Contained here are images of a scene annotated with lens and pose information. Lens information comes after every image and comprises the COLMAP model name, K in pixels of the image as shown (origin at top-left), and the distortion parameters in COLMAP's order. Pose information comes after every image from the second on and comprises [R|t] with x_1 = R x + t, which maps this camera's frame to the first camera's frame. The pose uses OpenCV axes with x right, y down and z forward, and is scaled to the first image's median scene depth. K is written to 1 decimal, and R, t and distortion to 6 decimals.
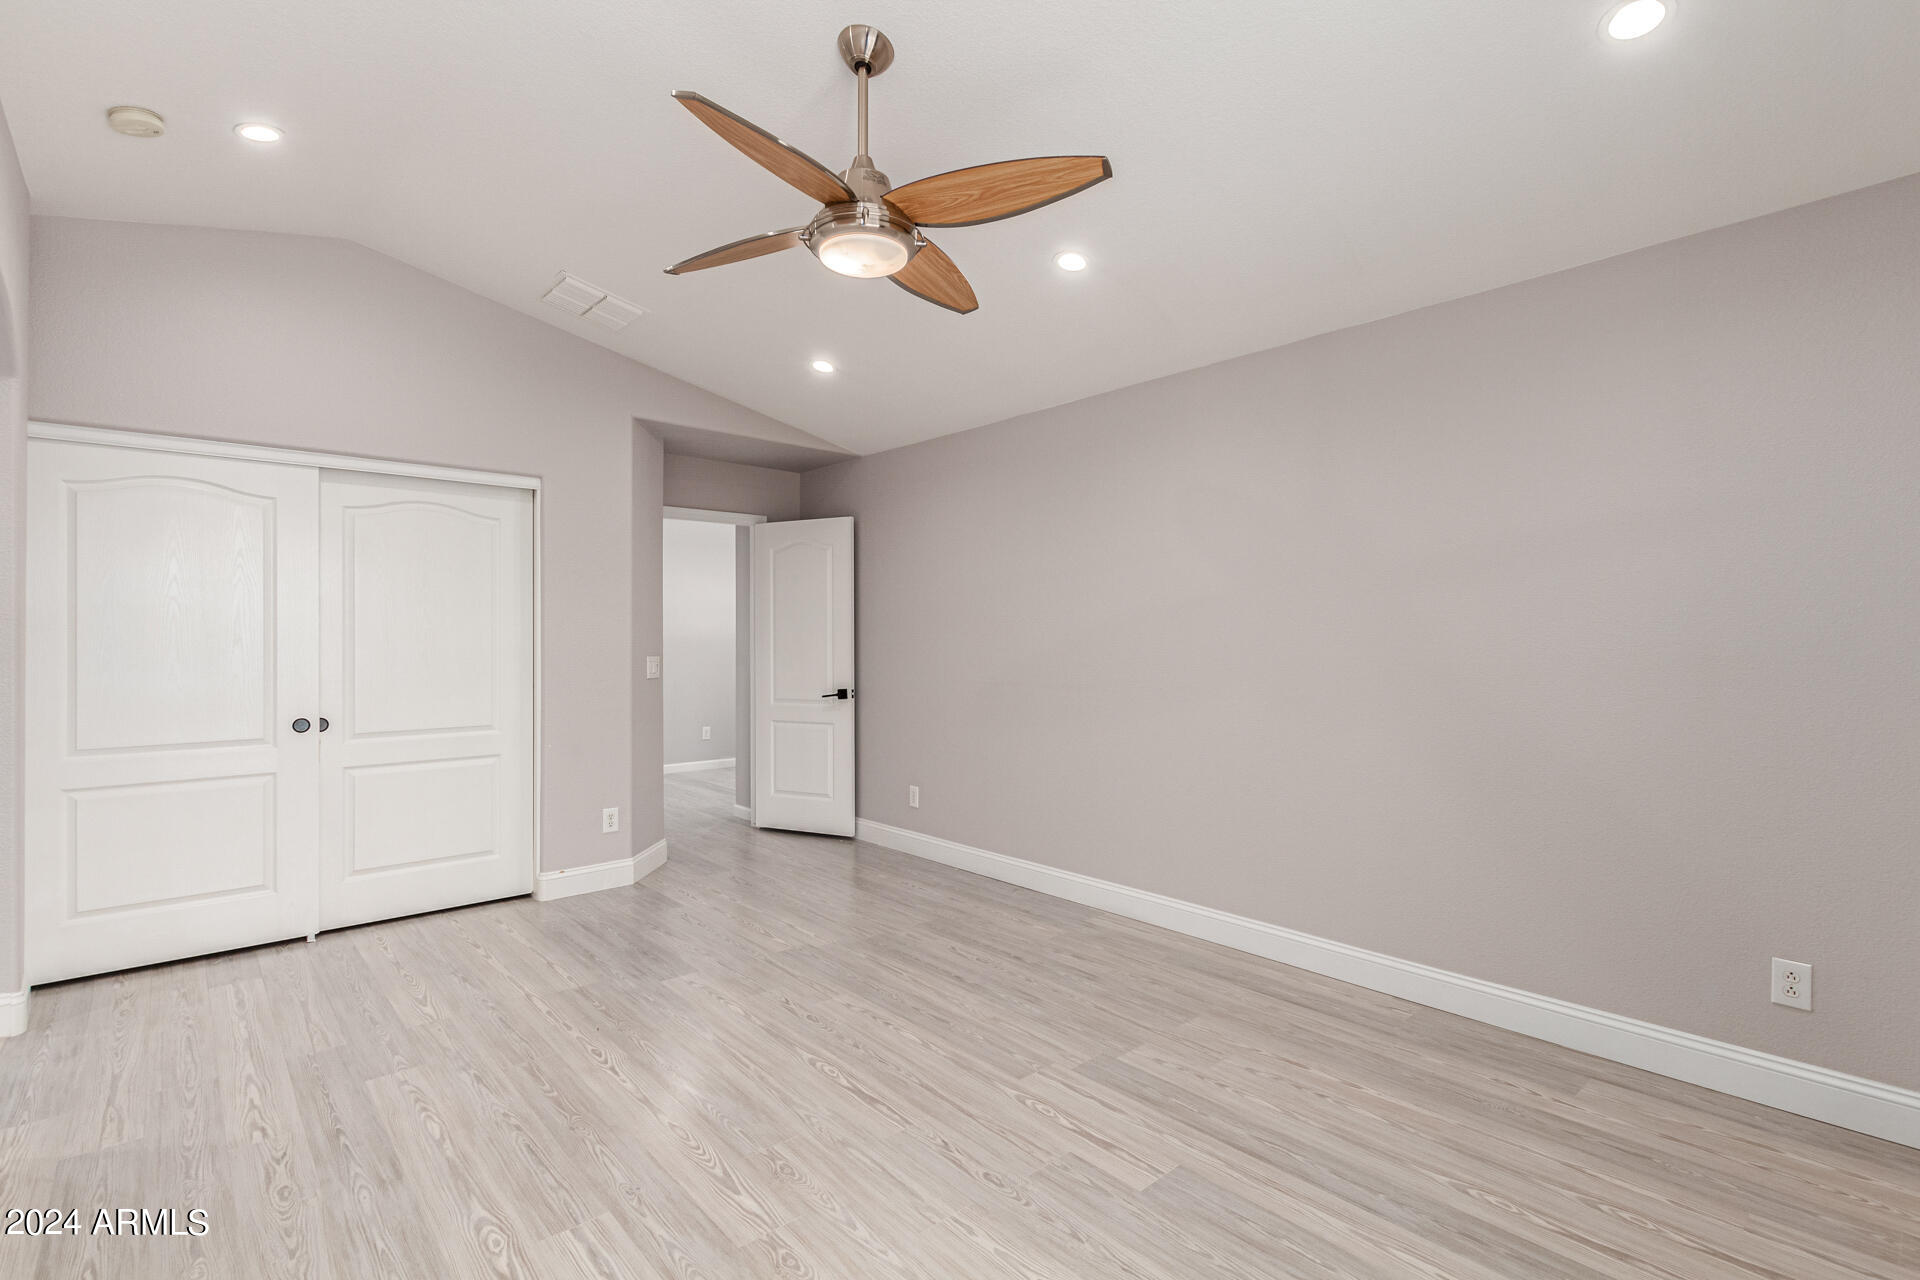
lens RADIAL K [[885.7, 0, 964.9], [0, 885.7, 646.3], [0, 0, 1]] dist [0.006788, -0.002017]
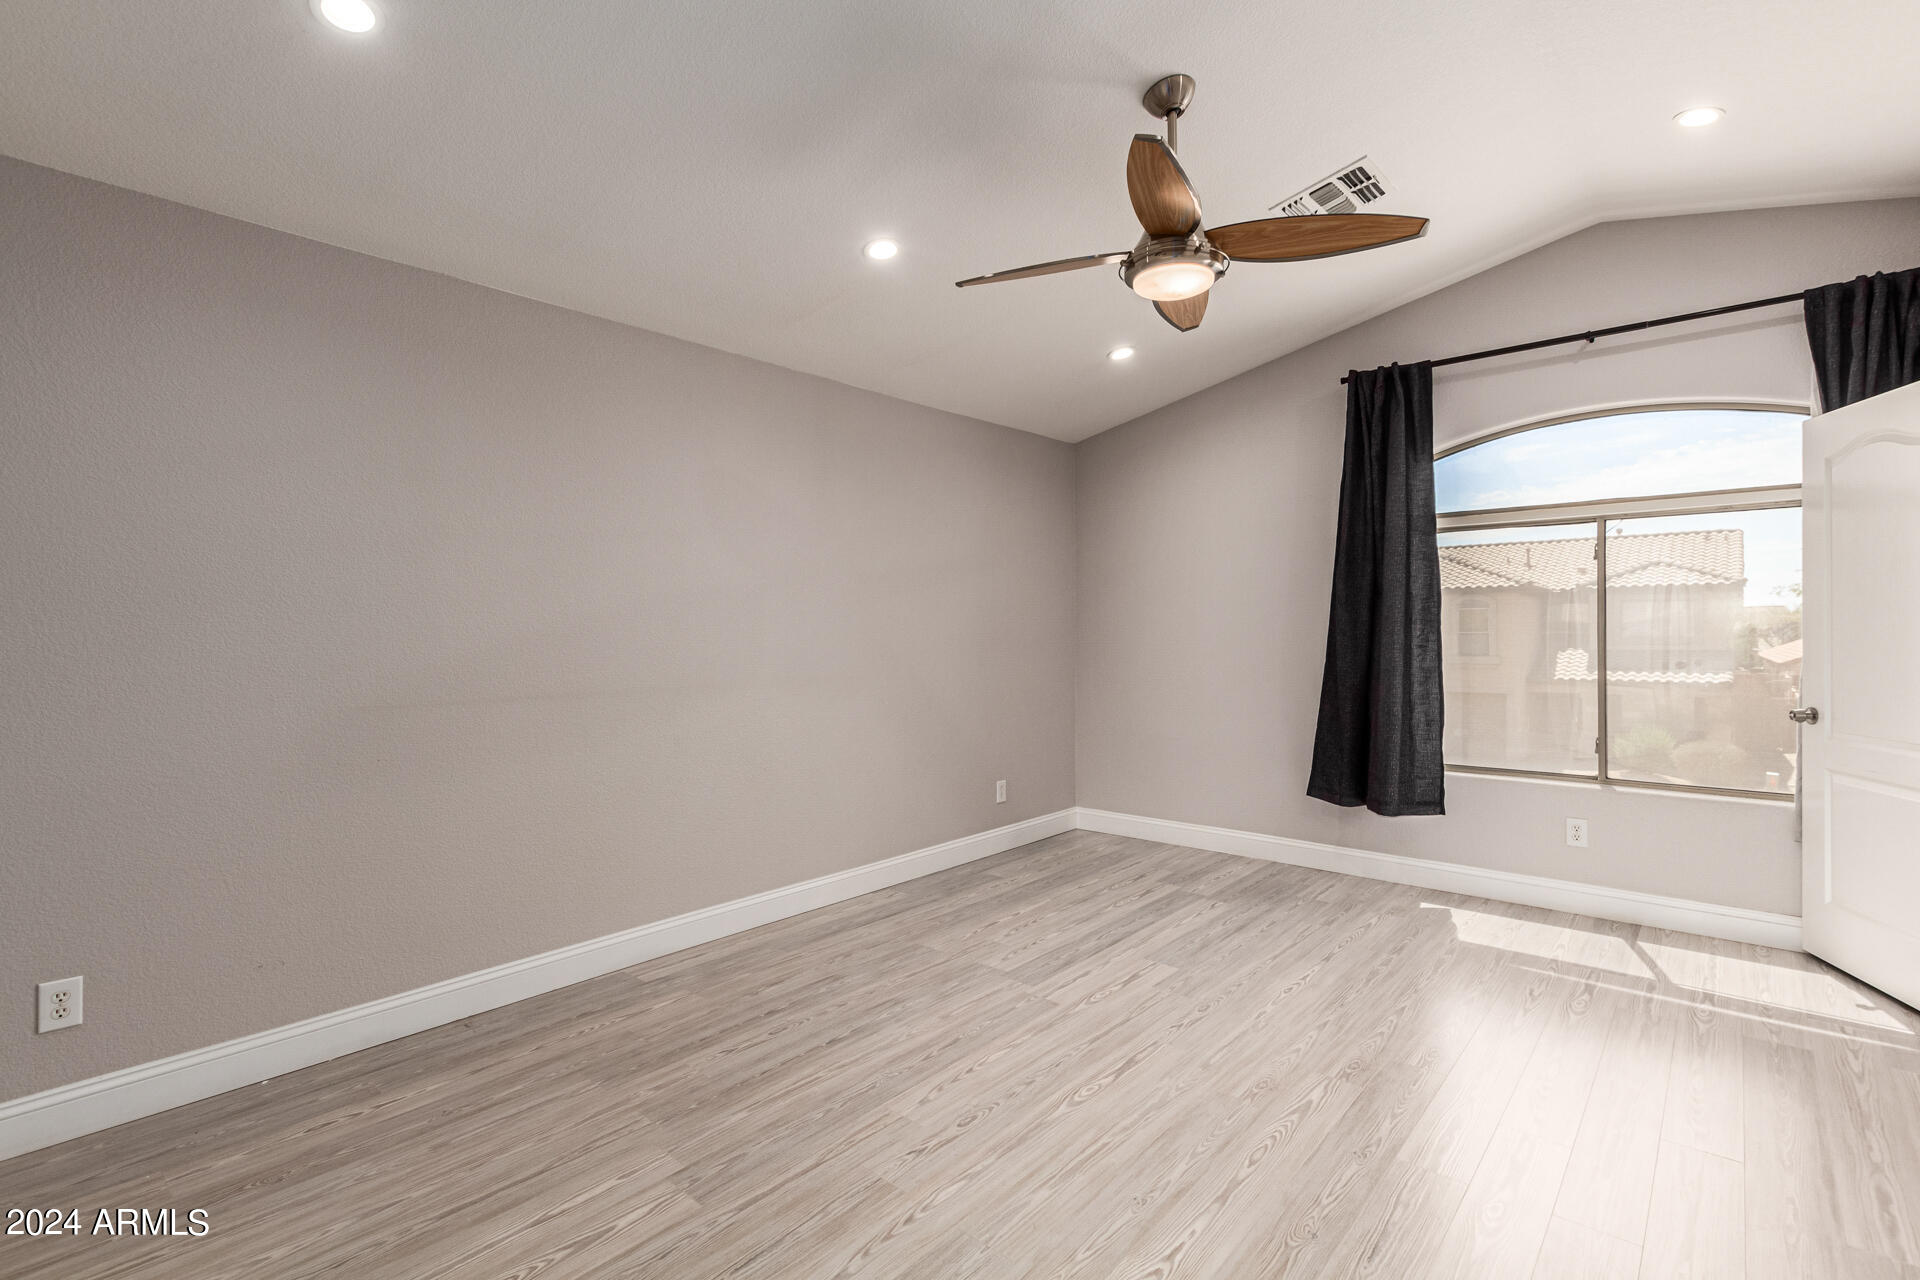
lens RADIAL K [[885.7, 0, 965.0], [0, 885.7, 627.7], [0, 0, 1]] dist [0.006788, -0.002017]
pose [[-0.124734, 0.005041, 0.992177, -0.885509], [0.017009, 0.999851, -0.002942, -0.000692], [-0.992044, 0.016509, -0.124801, 1.039806]]
